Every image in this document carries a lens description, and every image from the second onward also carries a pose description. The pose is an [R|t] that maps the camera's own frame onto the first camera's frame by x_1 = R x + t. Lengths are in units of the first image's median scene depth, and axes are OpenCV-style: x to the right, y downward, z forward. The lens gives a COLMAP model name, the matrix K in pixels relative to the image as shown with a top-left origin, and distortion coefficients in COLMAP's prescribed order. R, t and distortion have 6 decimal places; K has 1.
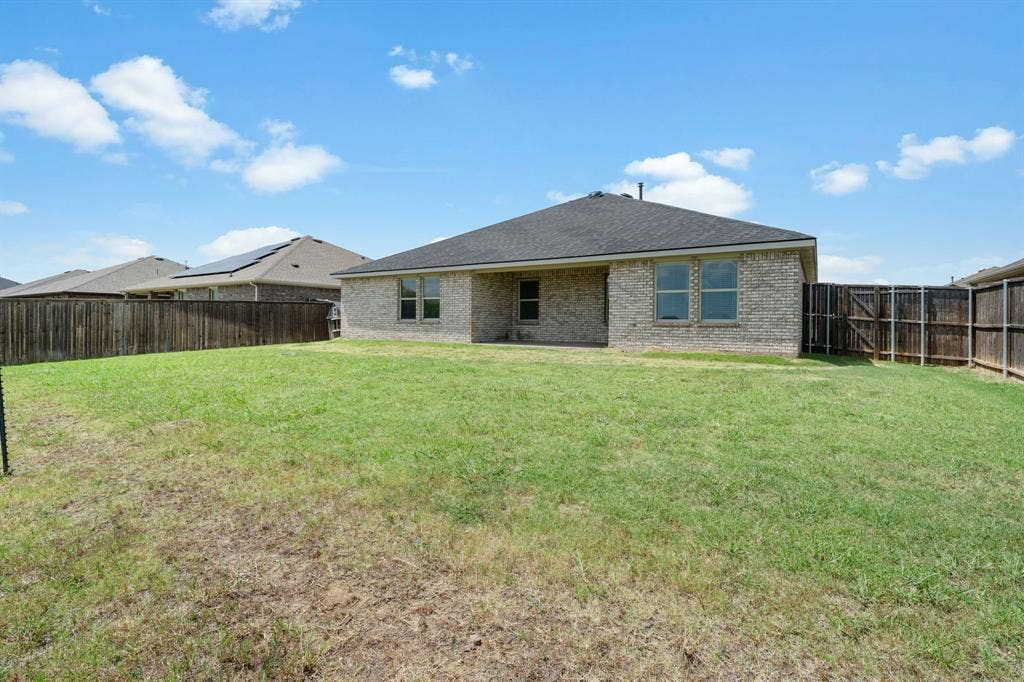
lens RADIAL K [[454.9, 0, 508.1], [0, 454.9, 338.1], [0, 0, 1]] dist [-0.001531, -0.000328]
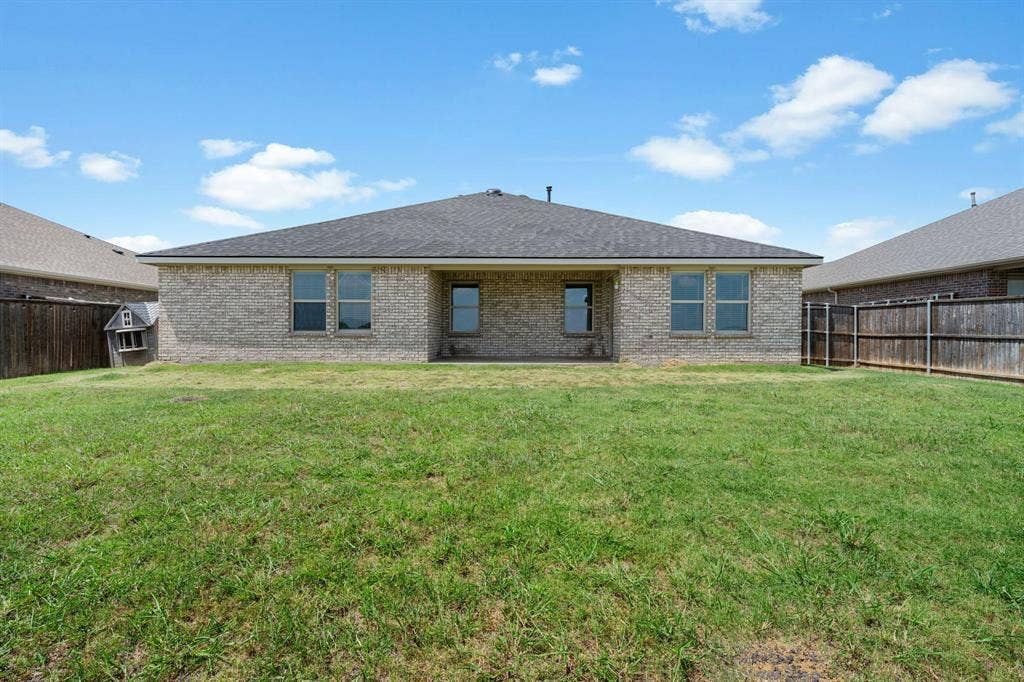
lens RADIAL K [[454.9, 0, 508.1], [0, 454.9, 338.1], [0, 0, 1]] dist [-0.001531, -0.000328]
pose [[0.849622, -0.013305, 0.527224, -0.441622], [0.022976, 0.999666, -0.011799, -0.021725], [-0.526891, 0.022138, 0.849644, 0.362586]]
